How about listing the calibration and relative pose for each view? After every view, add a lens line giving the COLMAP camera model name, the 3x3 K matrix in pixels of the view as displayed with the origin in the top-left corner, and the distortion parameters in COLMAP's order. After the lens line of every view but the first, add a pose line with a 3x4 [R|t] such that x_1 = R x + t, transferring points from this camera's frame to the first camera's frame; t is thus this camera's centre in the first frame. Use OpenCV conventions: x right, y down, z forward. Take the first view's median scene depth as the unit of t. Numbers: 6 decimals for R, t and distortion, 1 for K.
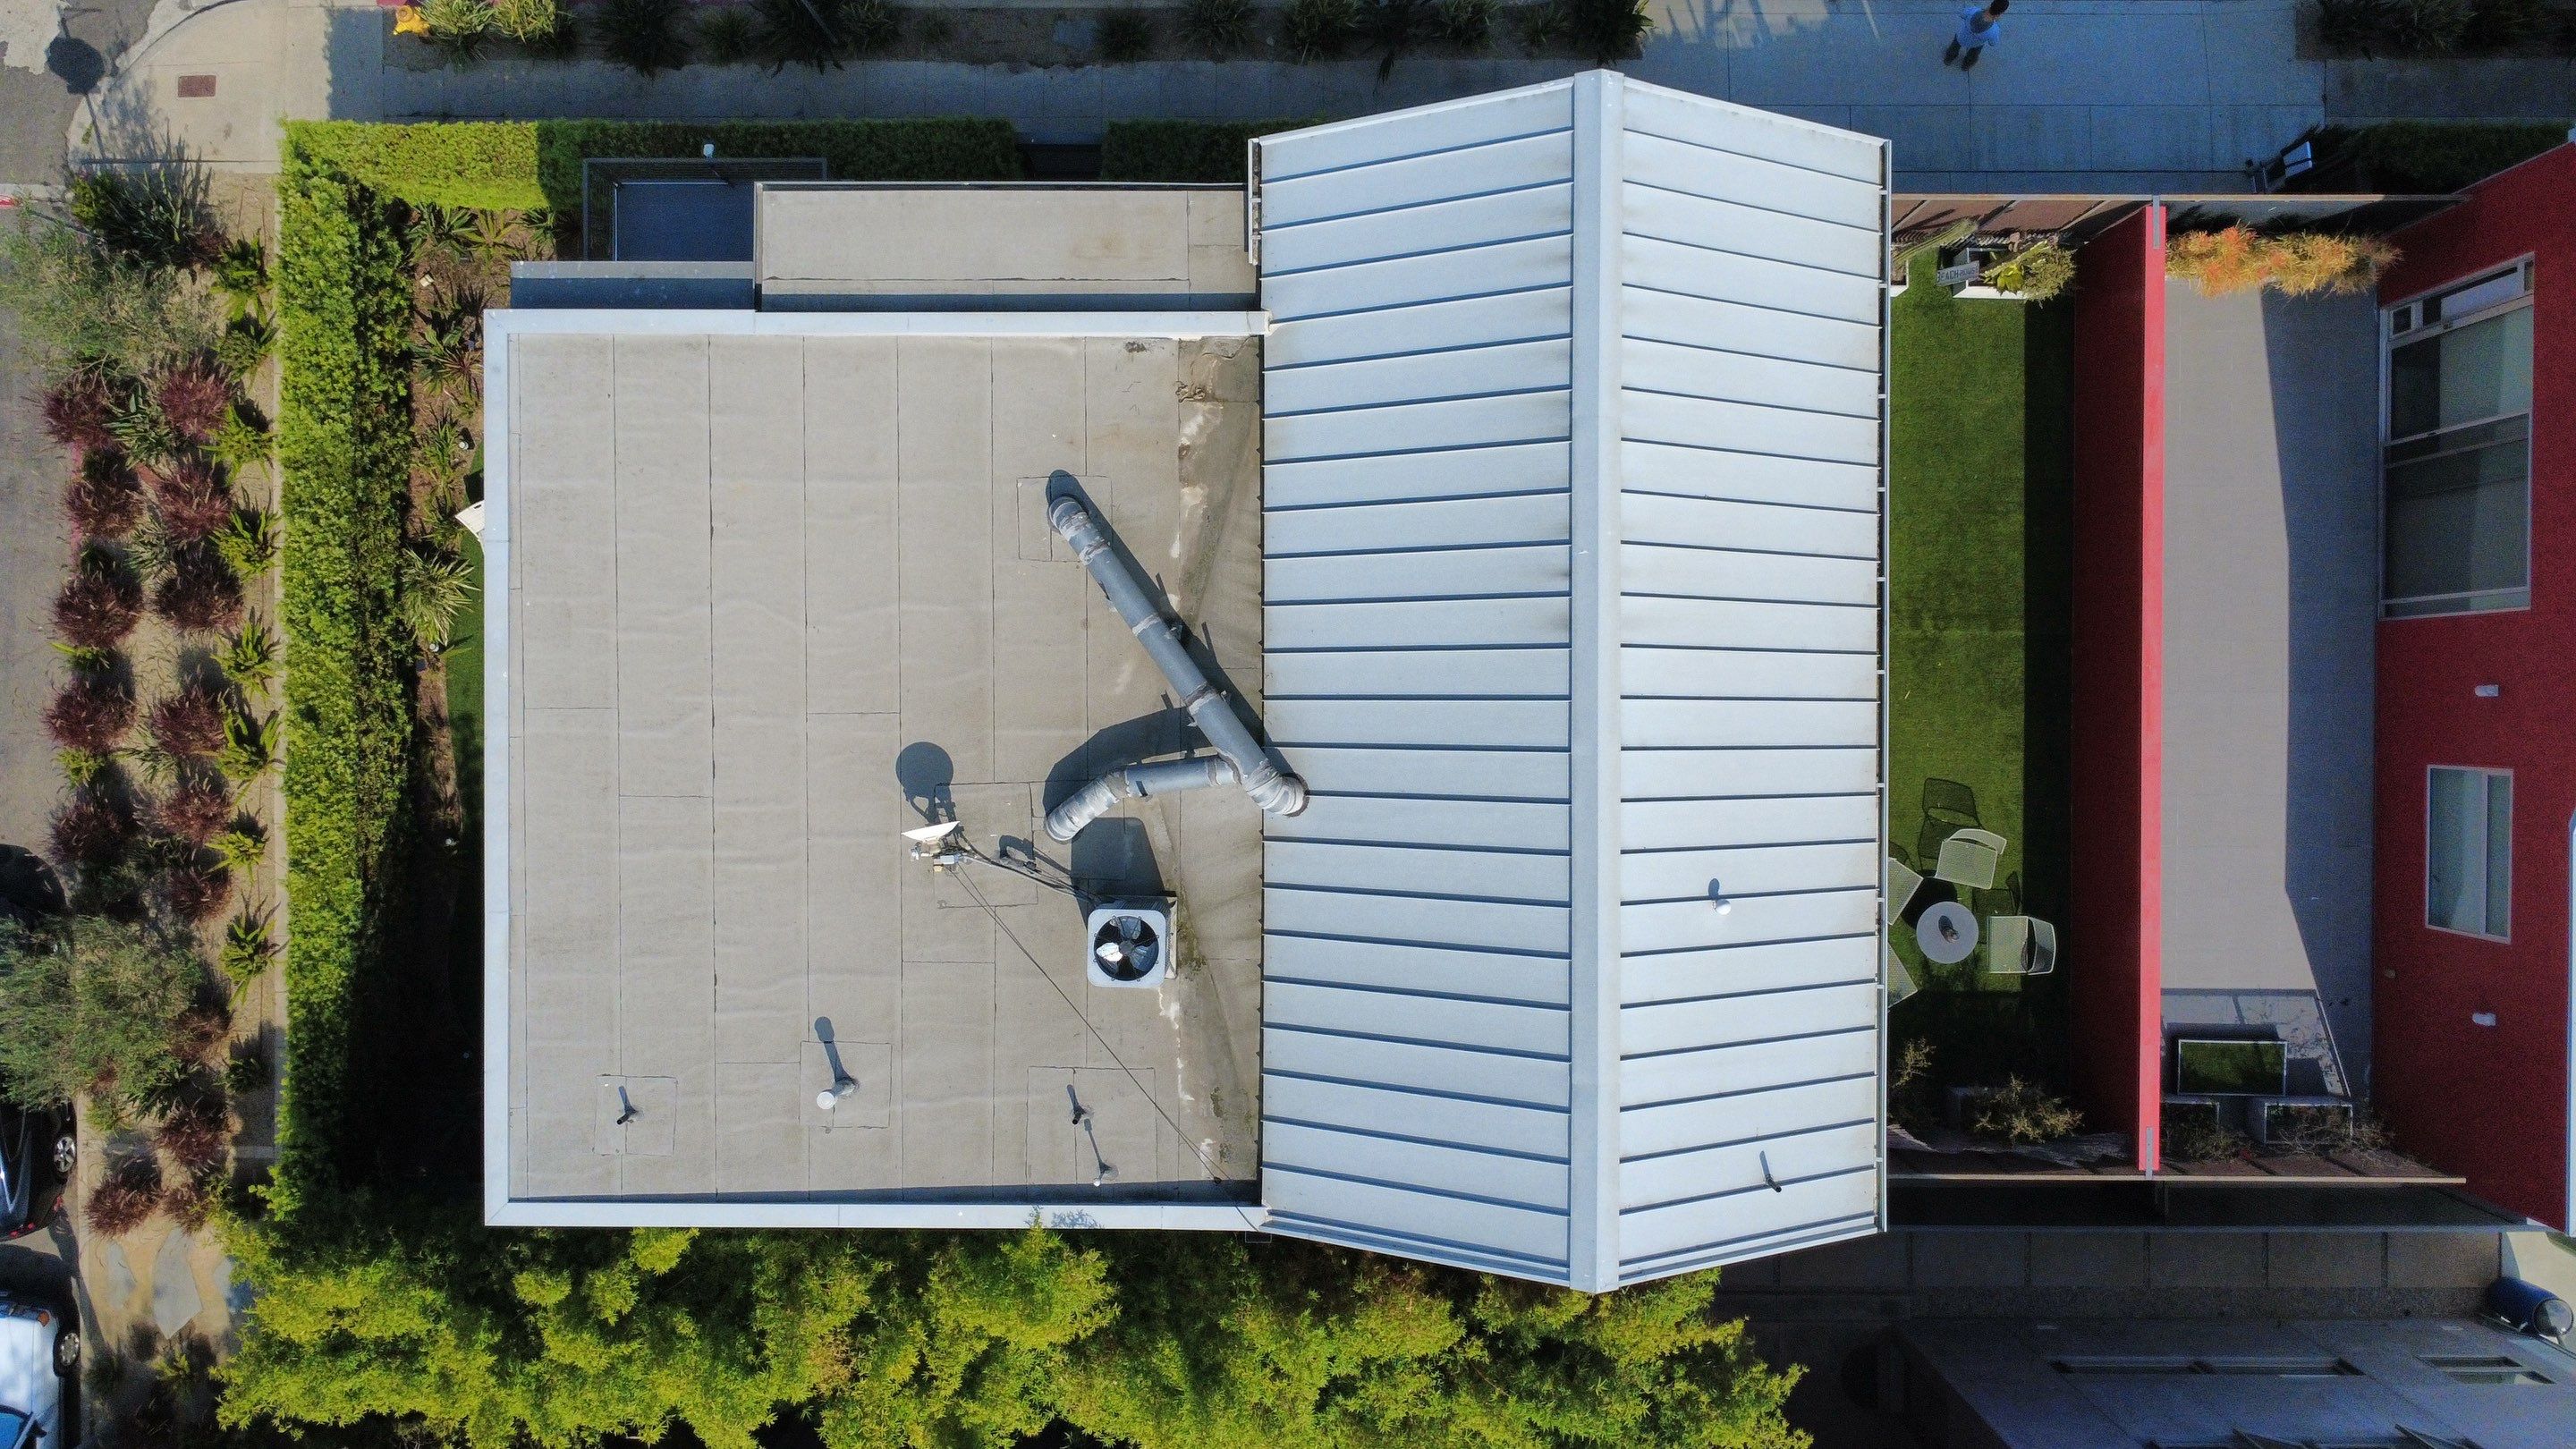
lens RADIAL K [[1881.7, 0, 1293.9], [0, 1881.7, 723.9], [0, 0, 1]] dist [-0.005019, 0.004862]
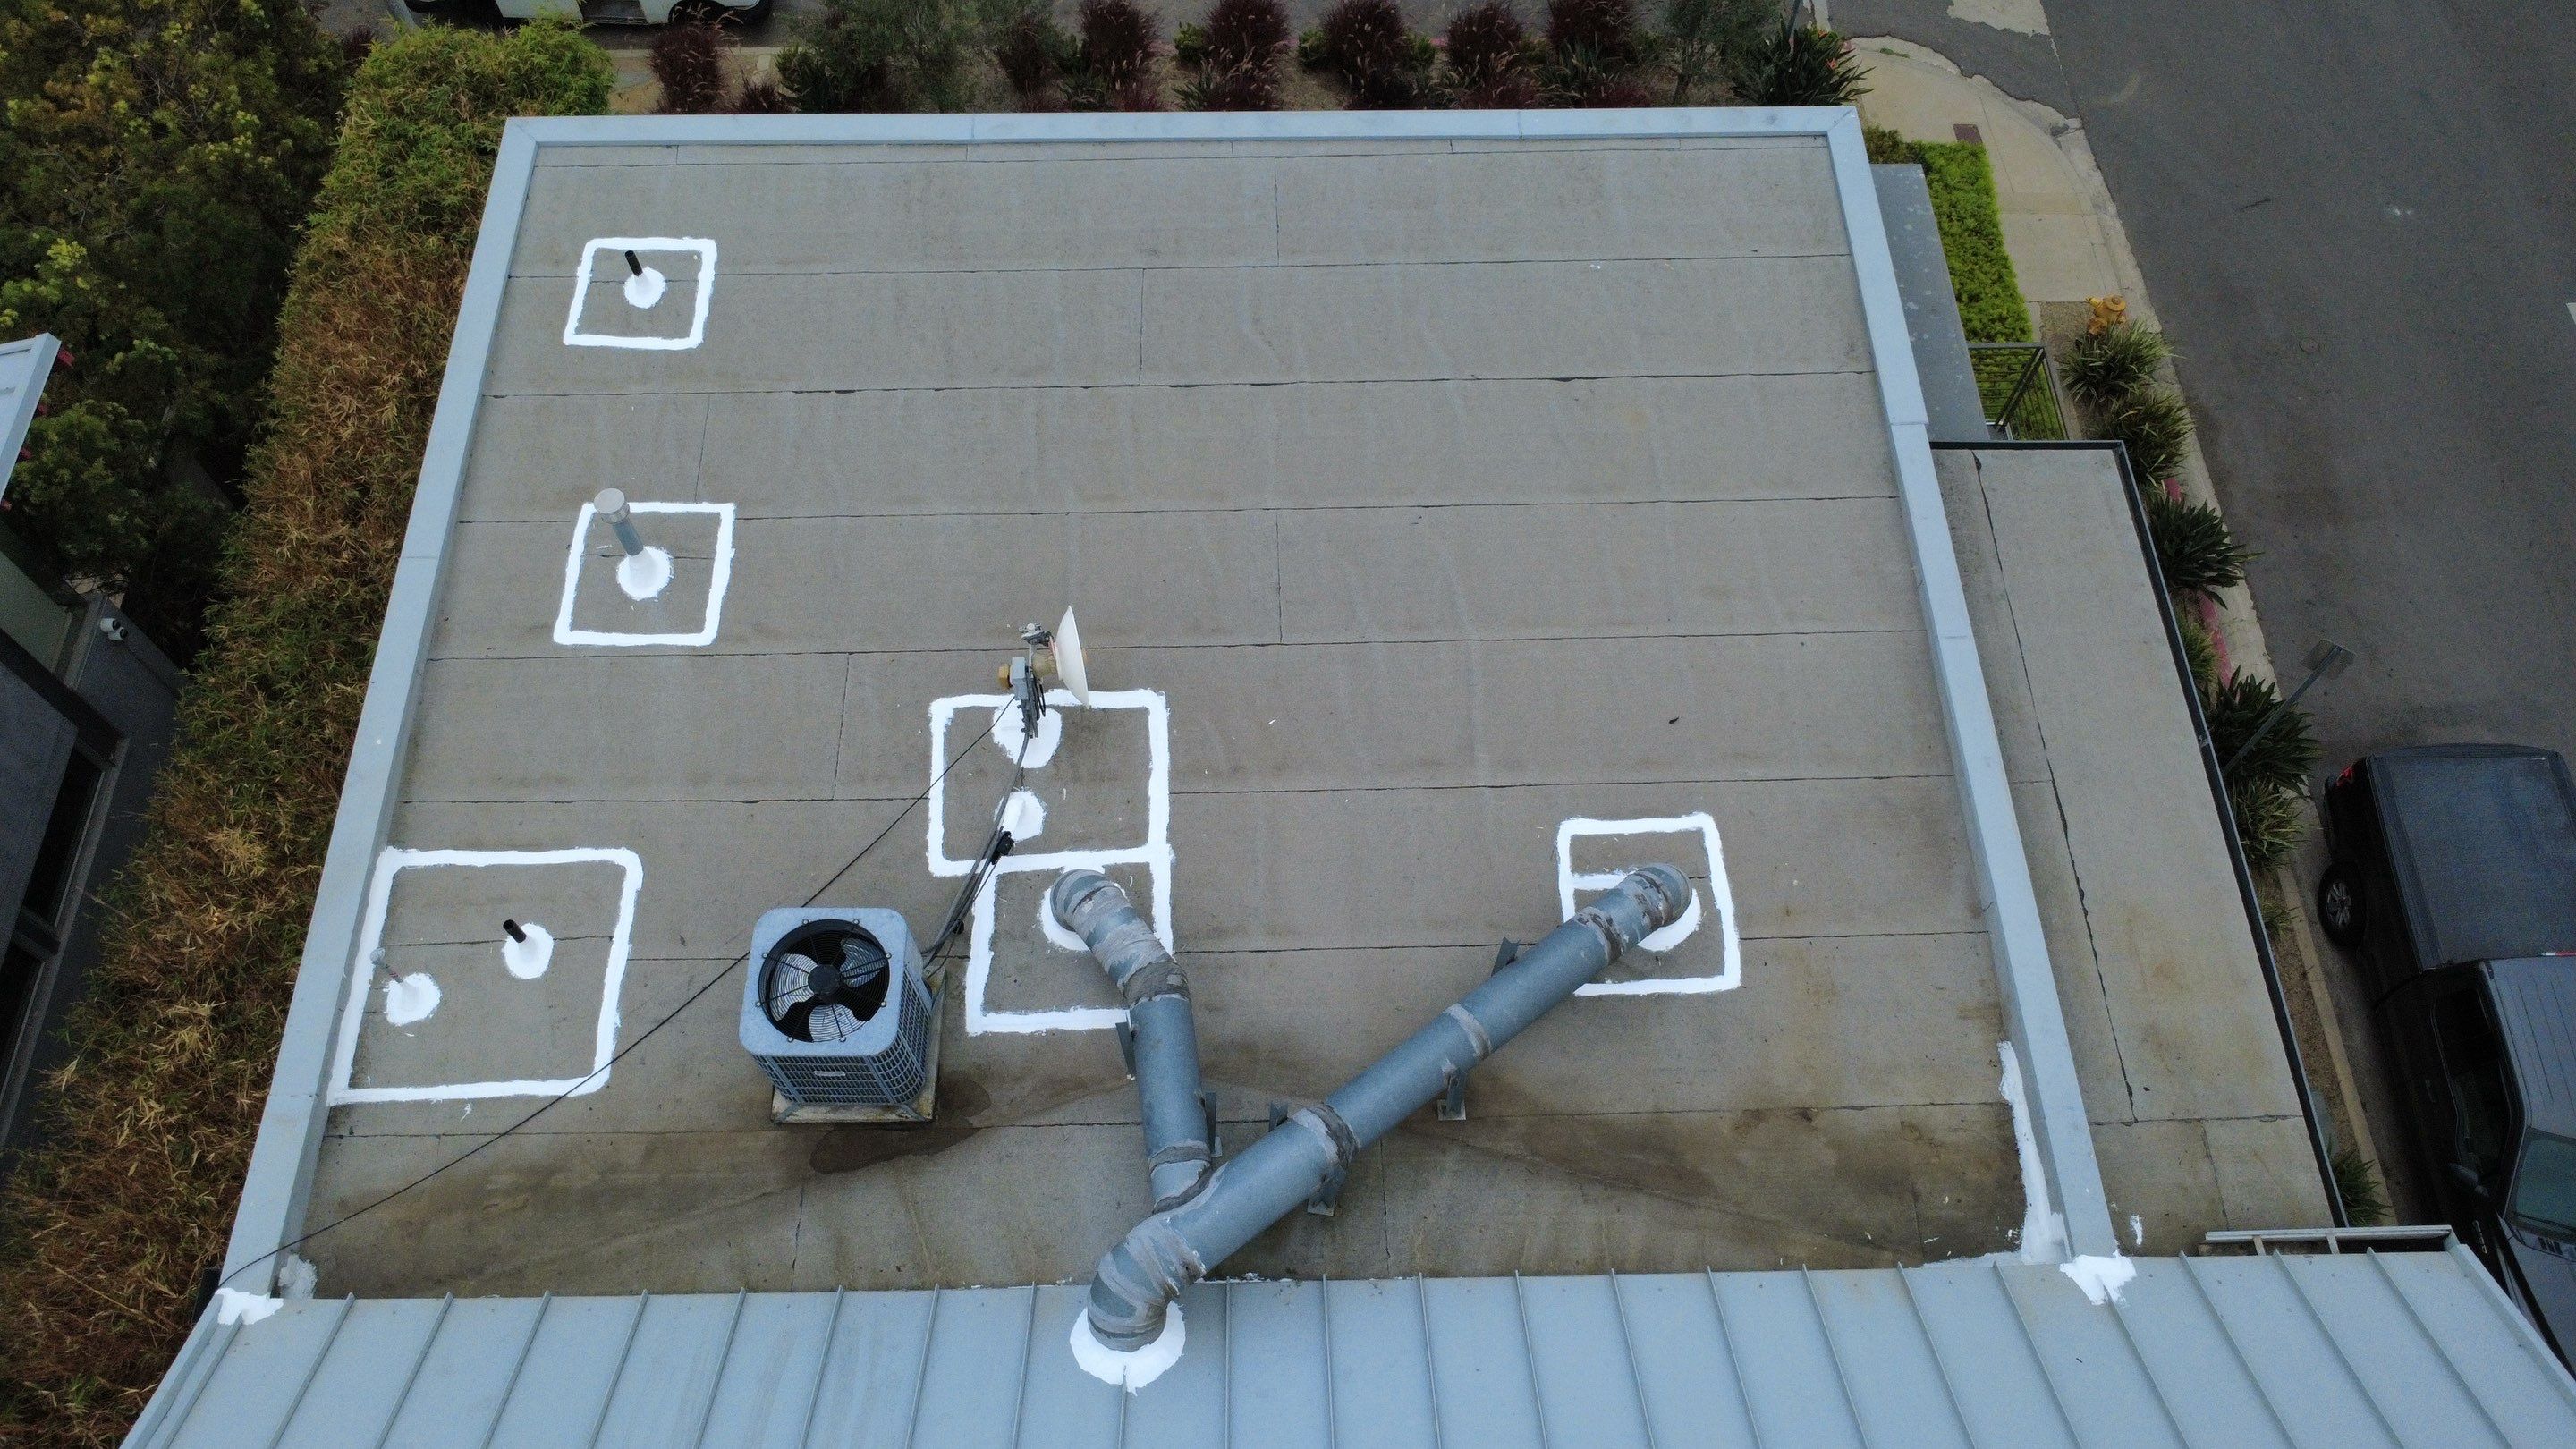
lens RADIAL K [[1881.7, 0, 1288.8], [0, 1881.7, 718.7], [0, 0, 1]] dist [-0.005019, 0.004862]
pose [[0.024690, 0.881590, -0.471369, 0.071316], [-0.999502, 0.012510, -0.028957, 0.007217], [-0.019631, 0.471850, 0.881460, 0.427919]]
